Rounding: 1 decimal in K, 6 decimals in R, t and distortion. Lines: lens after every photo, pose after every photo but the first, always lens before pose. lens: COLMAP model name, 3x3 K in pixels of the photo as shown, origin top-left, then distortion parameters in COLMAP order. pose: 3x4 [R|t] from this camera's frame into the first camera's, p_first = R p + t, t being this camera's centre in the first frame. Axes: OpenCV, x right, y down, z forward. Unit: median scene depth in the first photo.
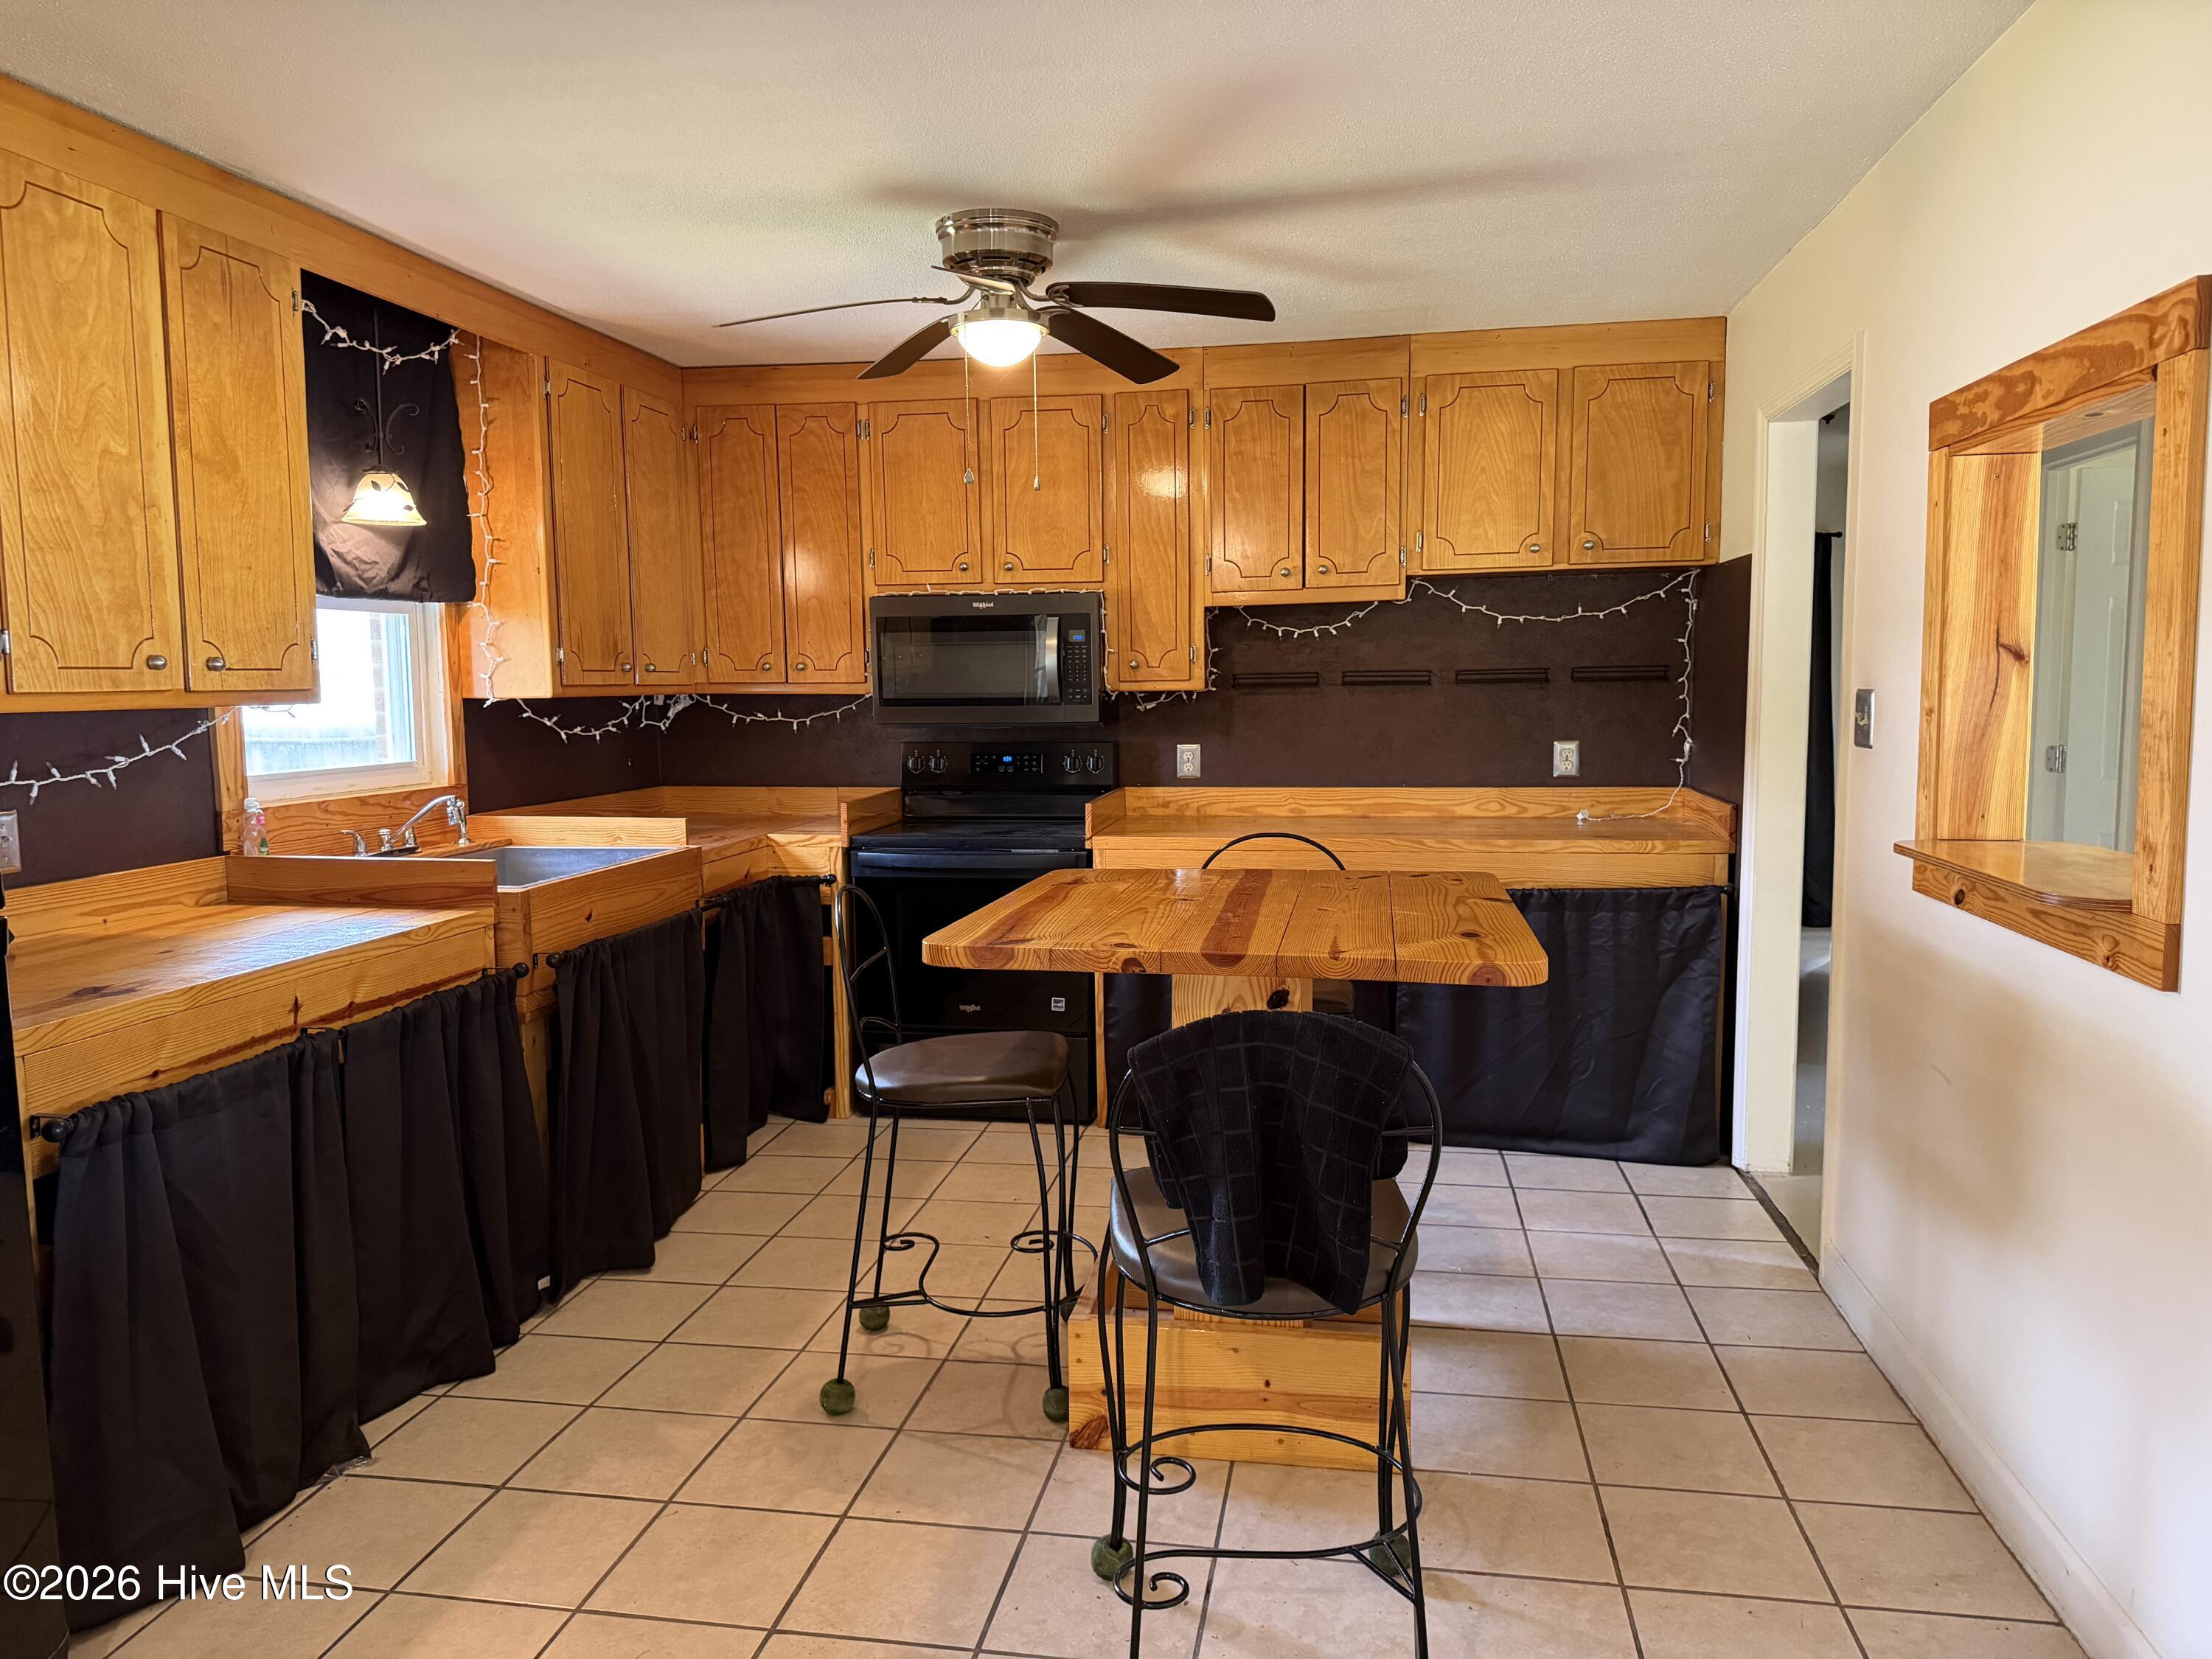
lens RADIAL K [[1646.2, 0, 1048.3], [0, 1646.2, 830.5], [0, 0, 1]] dist [0.086619, -0.225440]
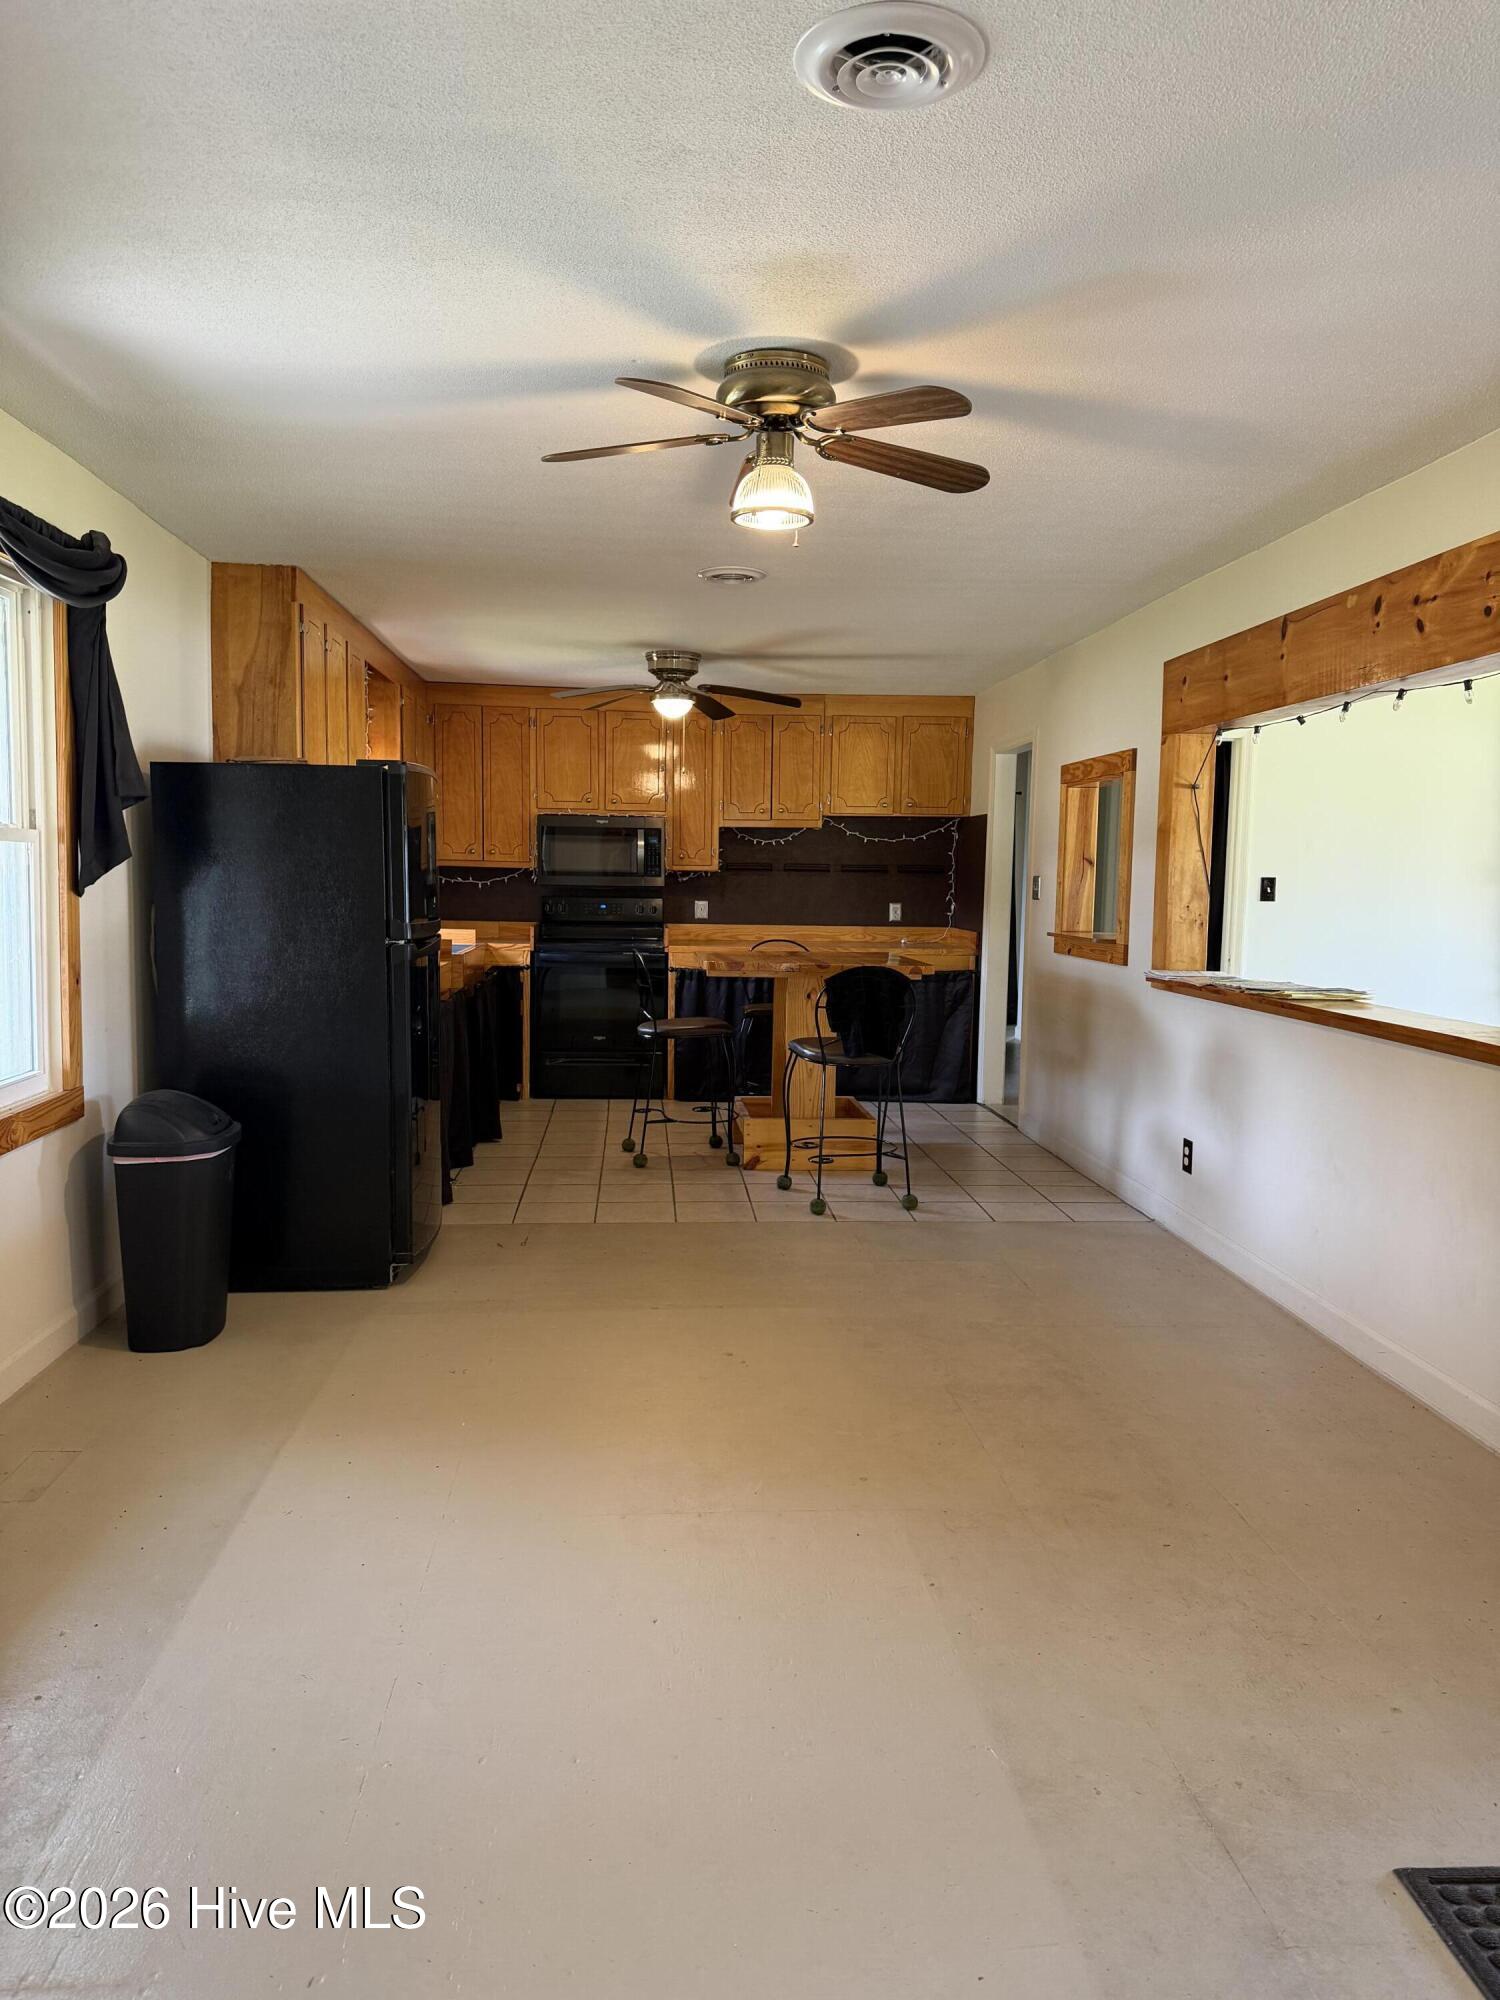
lens RADIAL K [[1410.8, 0, 750.0], [0, 1410.8, 1000.0], [0, 0, 1]] dist [0.024155, -0.035508]
pose [[0.966480, 0.004747, 0.256699, -0.295930], [-0.004360, 0.999988, -0.002075, 0.068529], [-0.256706, 0.000887, 0.966489, -0.596508]]
